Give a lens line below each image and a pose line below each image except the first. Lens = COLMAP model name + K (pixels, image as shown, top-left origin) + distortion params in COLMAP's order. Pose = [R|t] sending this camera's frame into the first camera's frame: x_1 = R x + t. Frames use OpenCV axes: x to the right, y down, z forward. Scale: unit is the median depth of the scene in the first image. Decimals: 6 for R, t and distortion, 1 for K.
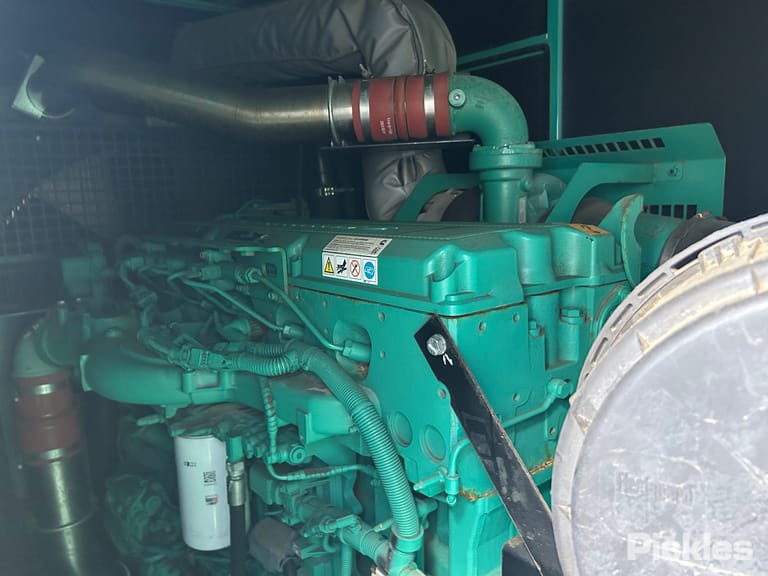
lens RADIAL K [[580.7, 0, 385.7], [0, 580.7, 286.5], [0, 0, 1]] dist [0.037282, -0.060493]
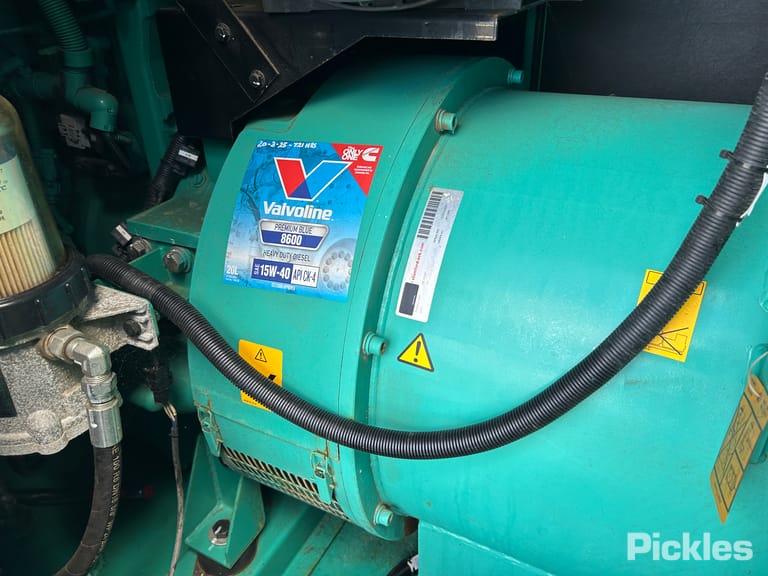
lens RADIAL K [[580.7, 0, 380.6], [0, 580.7, 288.6], [0, 0, 1]] dist [0.037282, -0.060493]
pose [[0.916038, -0.196273, 0.349787, 0.066382], [0.056825, 0.926800, 0.371231, 0.346498], [-0.397045, -0.320185, 0.860138, -0.161409]]
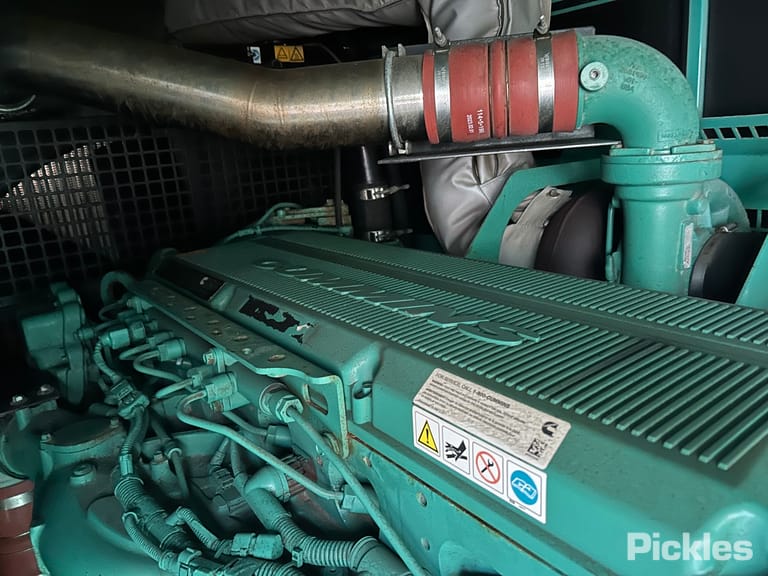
lens RADIAL K [[580.7, 0, 388.6], [0, 580.7, 283.9], [0, 0, 1]] dist [0.037282, -0.060493]
pose [[0.998595, -0.031599, -0.042547, -0.092630], [0.035617, 0.994621, 0.097263, -0.200821], [0.039245, -0.098642, 0.994349, 0.408895]]
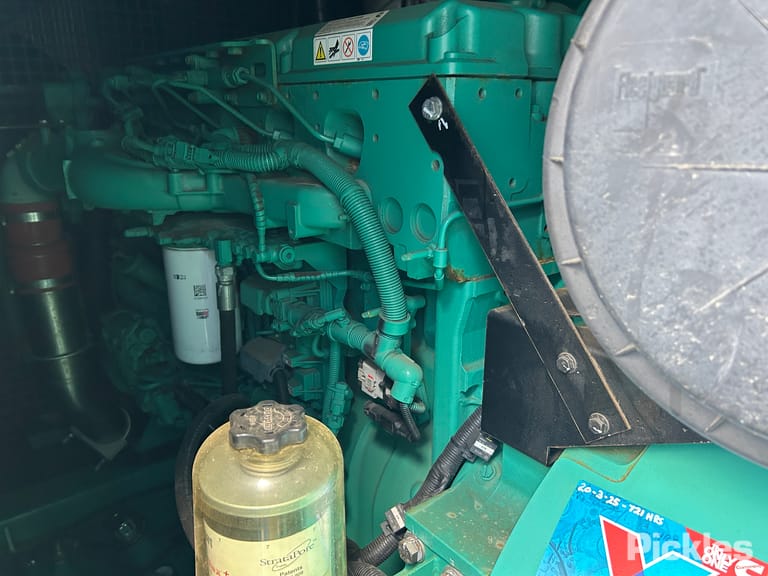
lens RADIAL K [[580.7, 0, 385.0], [0, 580.7, 299.6], [0, 0, 1]] dist [0.037282, -0.060493]
pose [[0.999454, 0.032975, 0.001994, 0.013843], [-0.032857, 0.985972, 0.163647, 0.172525], [0.003431, -0.163623, 0.986517, 0.014761]]
